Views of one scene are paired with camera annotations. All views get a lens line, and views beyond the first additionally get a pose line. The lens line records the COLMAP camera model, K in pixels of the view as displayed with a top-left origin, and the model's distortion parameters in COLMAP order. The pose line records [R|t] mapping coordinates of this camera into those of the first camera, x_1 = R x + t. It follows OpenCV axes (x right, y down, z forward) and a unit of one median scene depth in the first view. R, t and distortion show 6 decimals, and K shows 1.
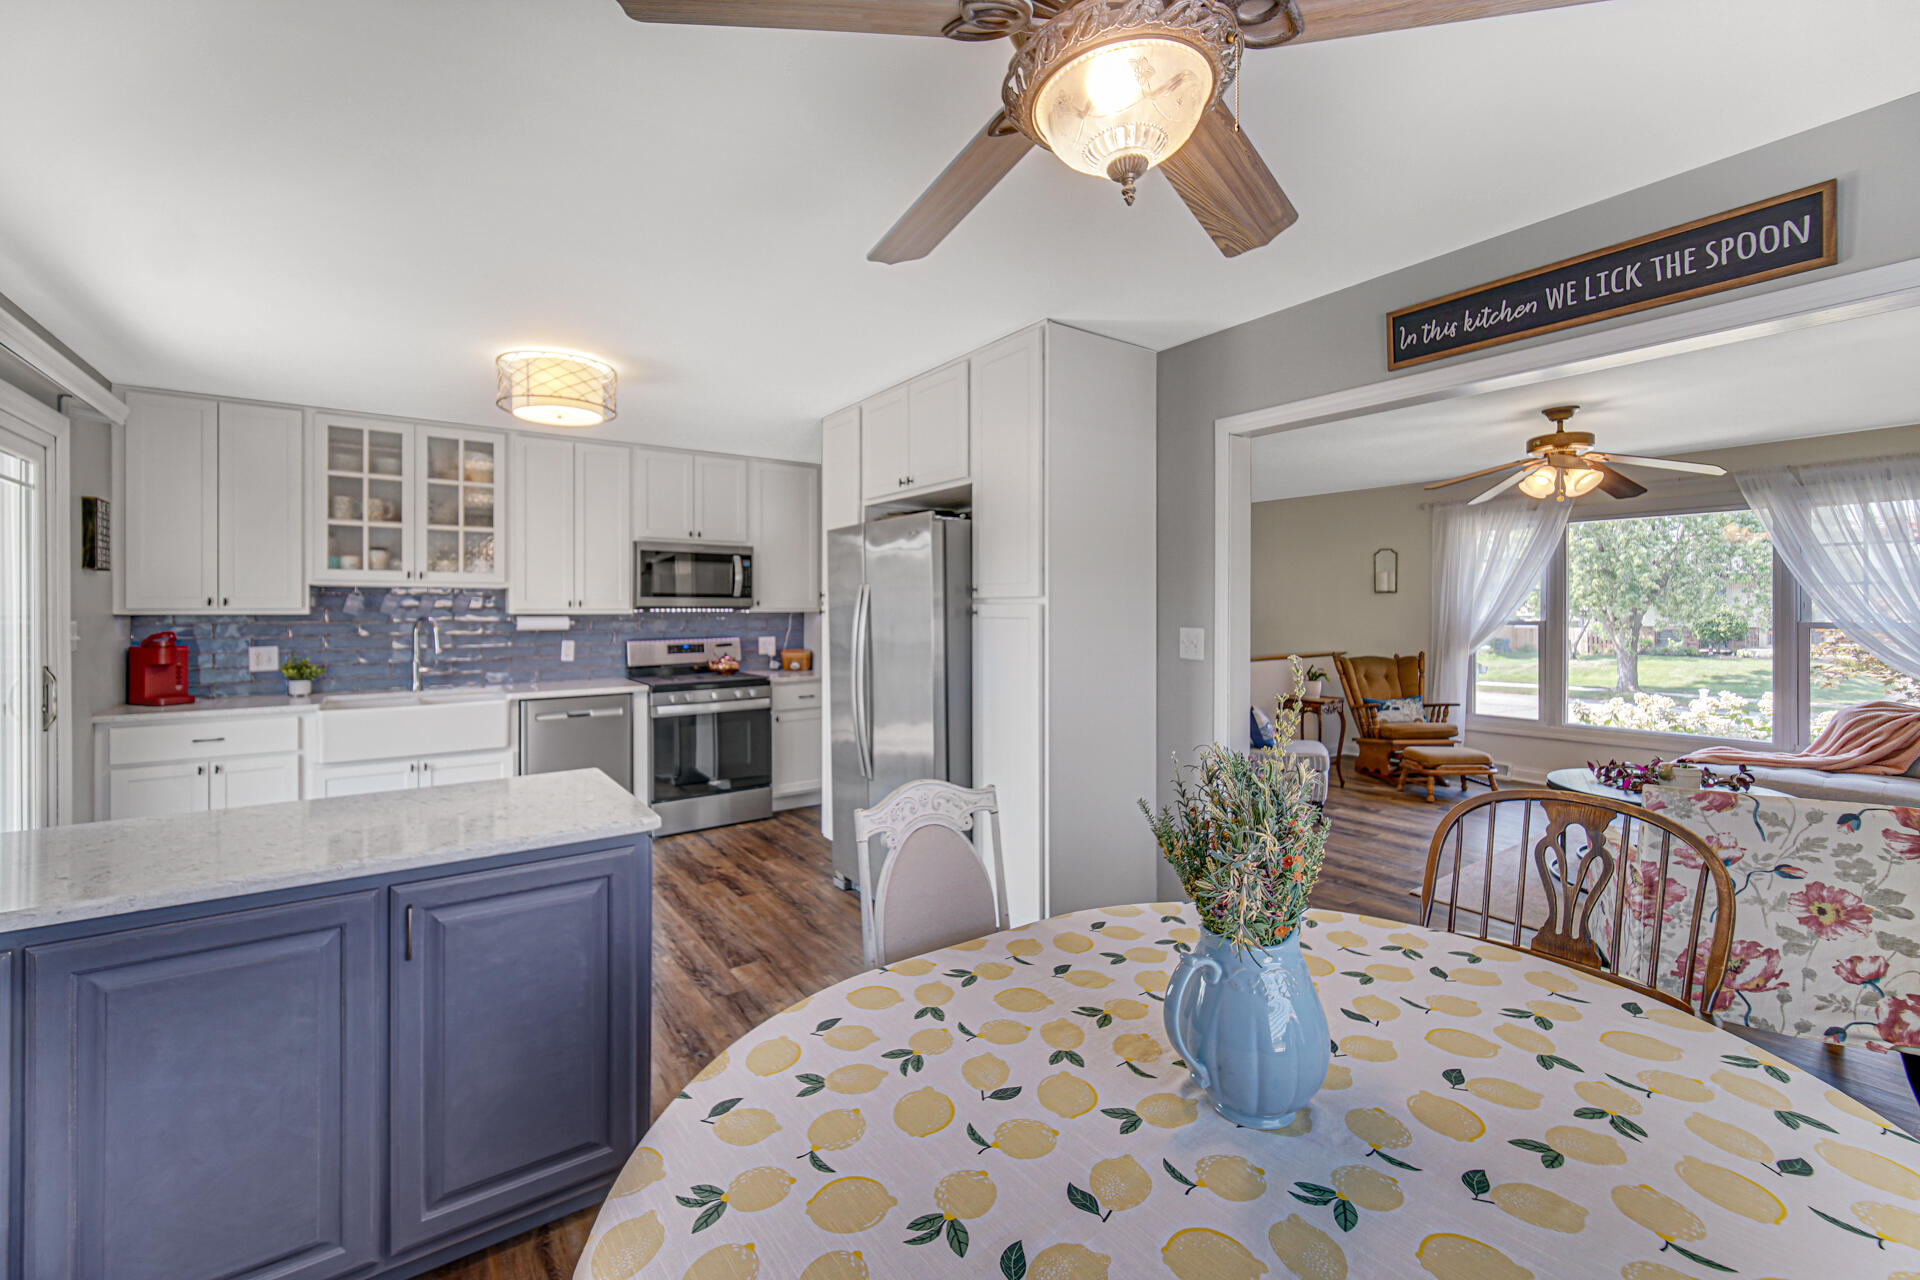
lens RADIAL K [[781.5, 0, 946.0], [0, 781.5, 611.3], [0, 0, 1]] dist [-0.003047, -0.000441]
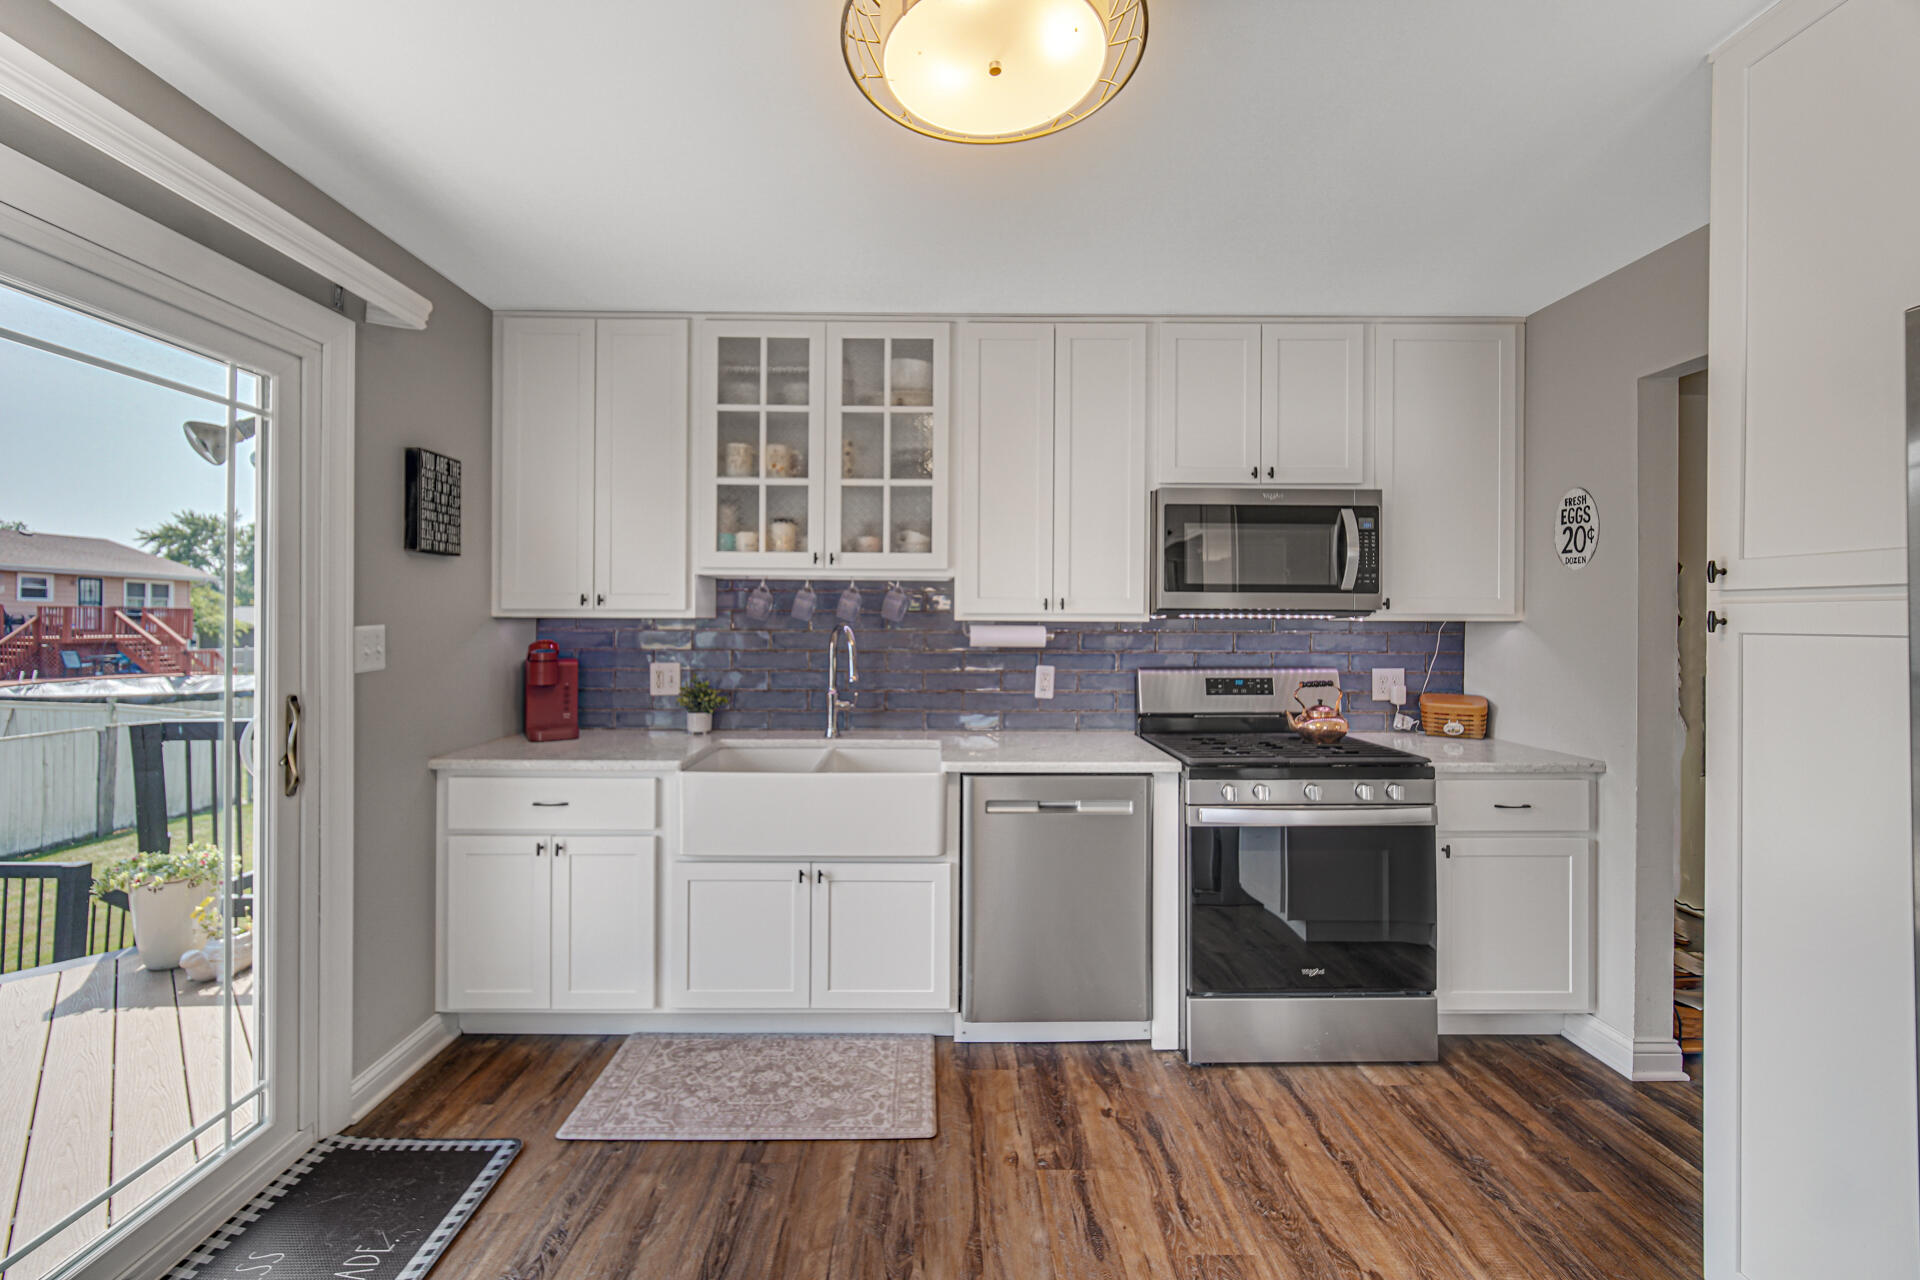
lens RADIAL K [[781.5, 0, 946.0], [0, 781.5, 611.3], [0, 0, 1]] dist [-0.003047, -0.000441]
pose [[0.823899, 0.002198, -0.566733, -0.230552], [-0.007544, 0.999946, -0.007088, 0.000696], [0.566687, 0.010115, 0.823871, 0.516806]]
